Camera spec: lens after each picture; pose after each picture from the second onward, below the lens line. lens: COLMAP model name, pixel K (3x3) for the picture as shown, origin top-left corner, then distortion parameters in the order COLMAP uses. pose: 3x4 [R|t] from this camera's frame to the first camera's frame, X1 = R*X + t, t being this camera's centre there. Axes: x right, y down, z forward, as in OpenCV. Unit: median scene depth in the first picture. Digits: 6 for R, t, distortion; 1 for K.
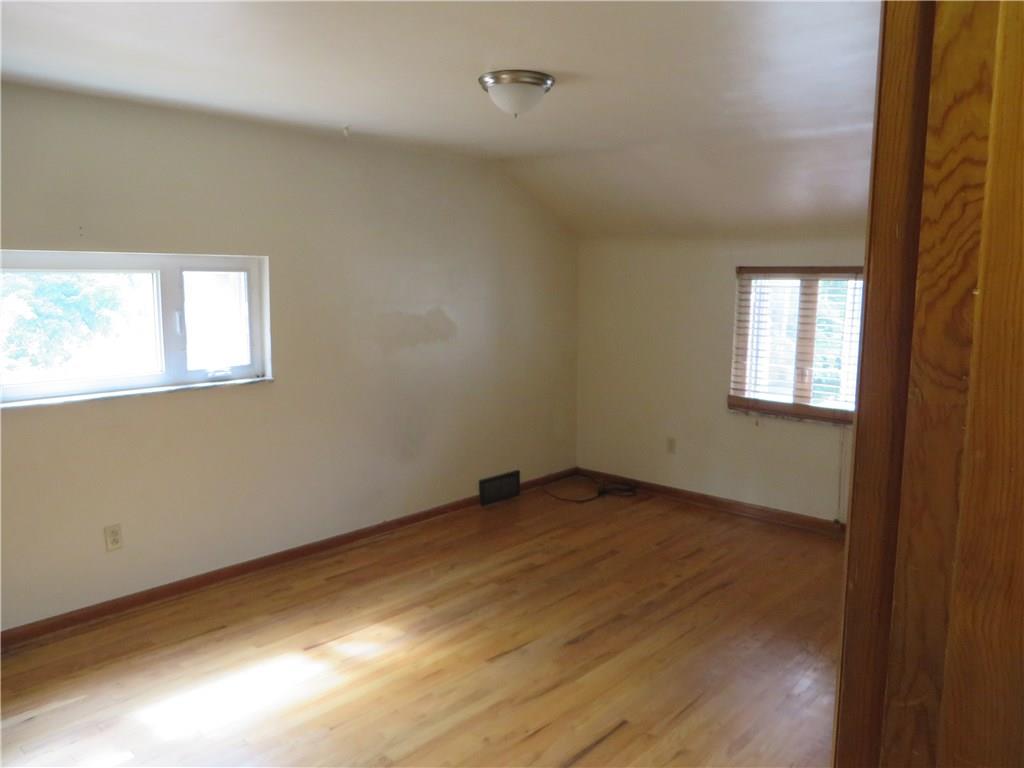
lens RADIAL K [[762.1, 0, 519.6], [0, 762.1, 387.6], [0, 0, 1]] dist [-0.010461, -0.009077]
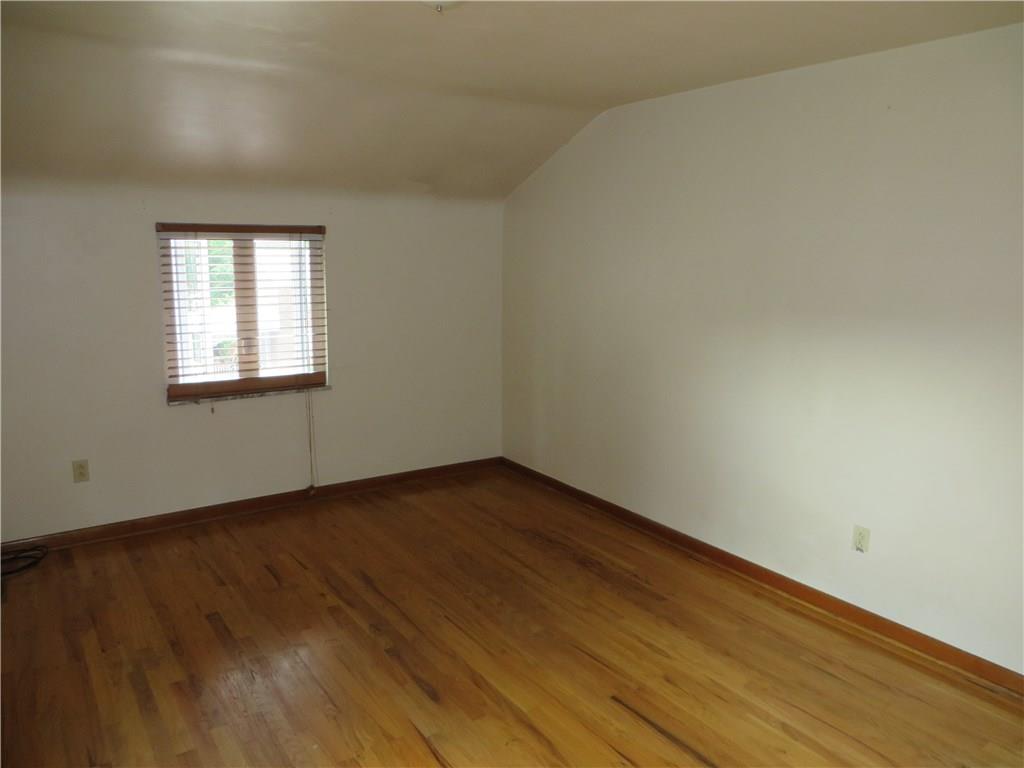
lens RADIAL K [[762.1, 0, 517.8], [0, 762.1, 380.2], [0, 0, 1]] dist [-0.010461, -0.009077]
pose [[0.232284, -0.173150, 0.957112, -0.432387], [0.130507, 0.980677, 0.145740, -0.067730], [-0.963853, 0.091056, 0.250393, 0.479402]]
